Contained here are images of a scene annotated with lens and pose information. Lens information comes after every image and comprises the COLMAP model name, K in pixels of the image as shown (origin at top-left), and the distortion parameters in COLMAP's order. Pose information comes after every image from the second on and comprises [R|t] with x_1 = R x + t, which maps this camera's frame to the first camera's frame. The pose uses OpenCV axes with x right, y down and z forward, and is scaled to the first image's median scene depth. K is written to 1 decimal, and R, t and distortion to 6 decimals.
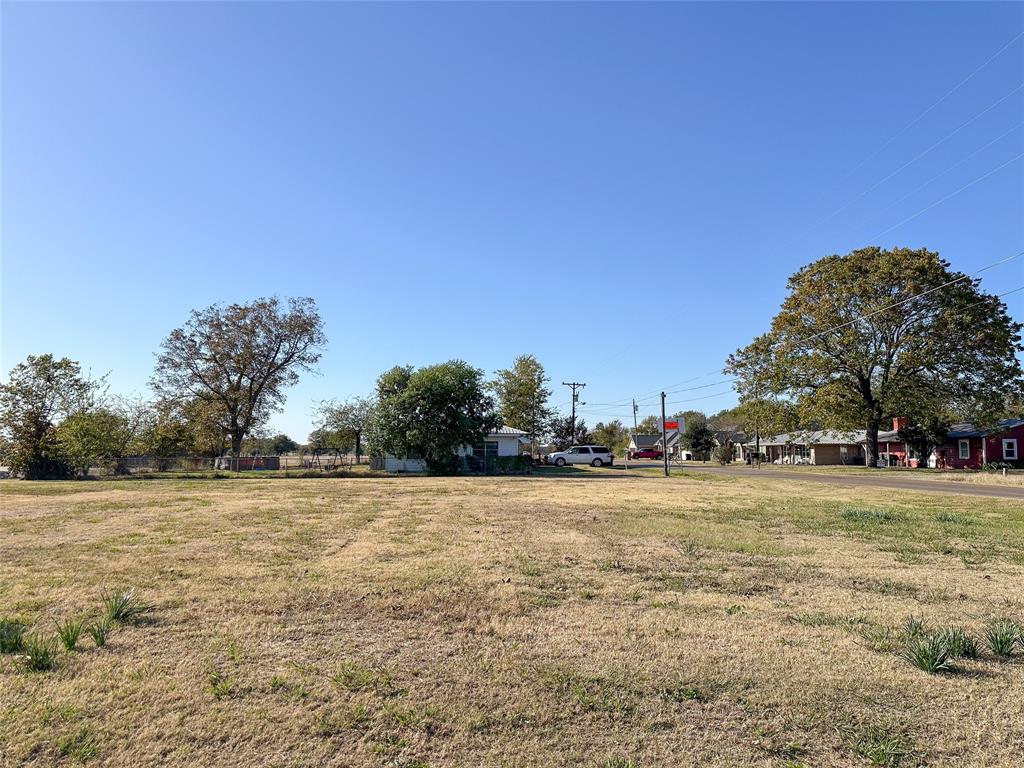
lens RADIAL K [[738.7, 0, 509.7], [0, 738.7, 382.9], [0, 0, 1]] dist [0.036199, 0.001154]
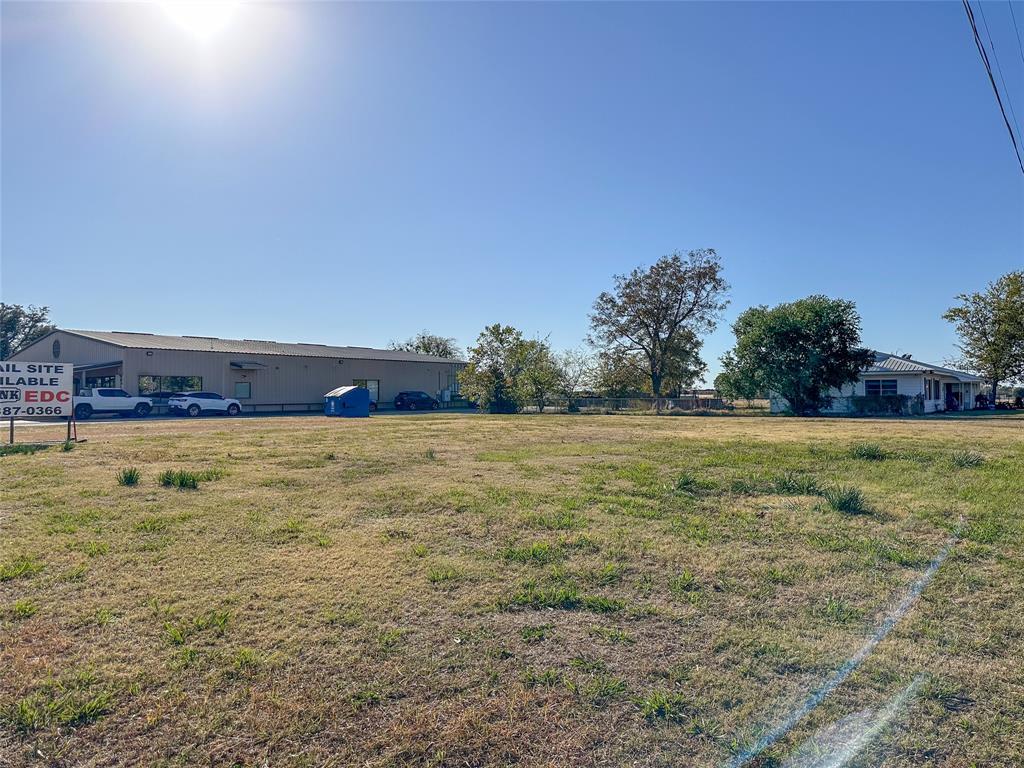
lens RADIAL K [[738.7, 0, 515.1], [0, 738.7, 384.6], [0, 0, 1]] dist [0.036199, 0.001154]
pose [[0.652270, -0.015191, -0.757835, 0.377166], [0.071733, 0.996549, 0.041764, 0.015598], [0.754585, -0.081603, 0.651108, 0.091002]]
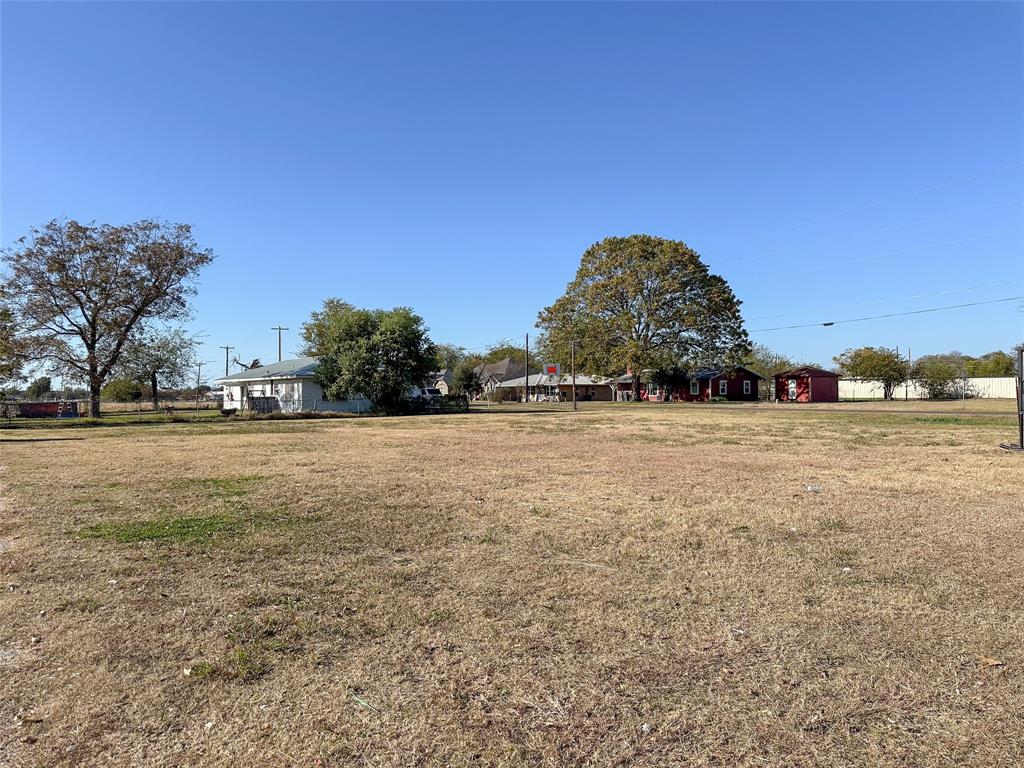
lens RADIAL K [[738.7, 0, 511.0], [0, 738.7, 387.5], [0, 0, 1]] dist [0.036199, 0.001154]
pose [[0.842904, -0.004152, 0.538049, -0.427303], [-0.040698, 0.996614, 0.071449, 0.001439], [-0.536523, -0.082122, 0.839880, 0.004888]]
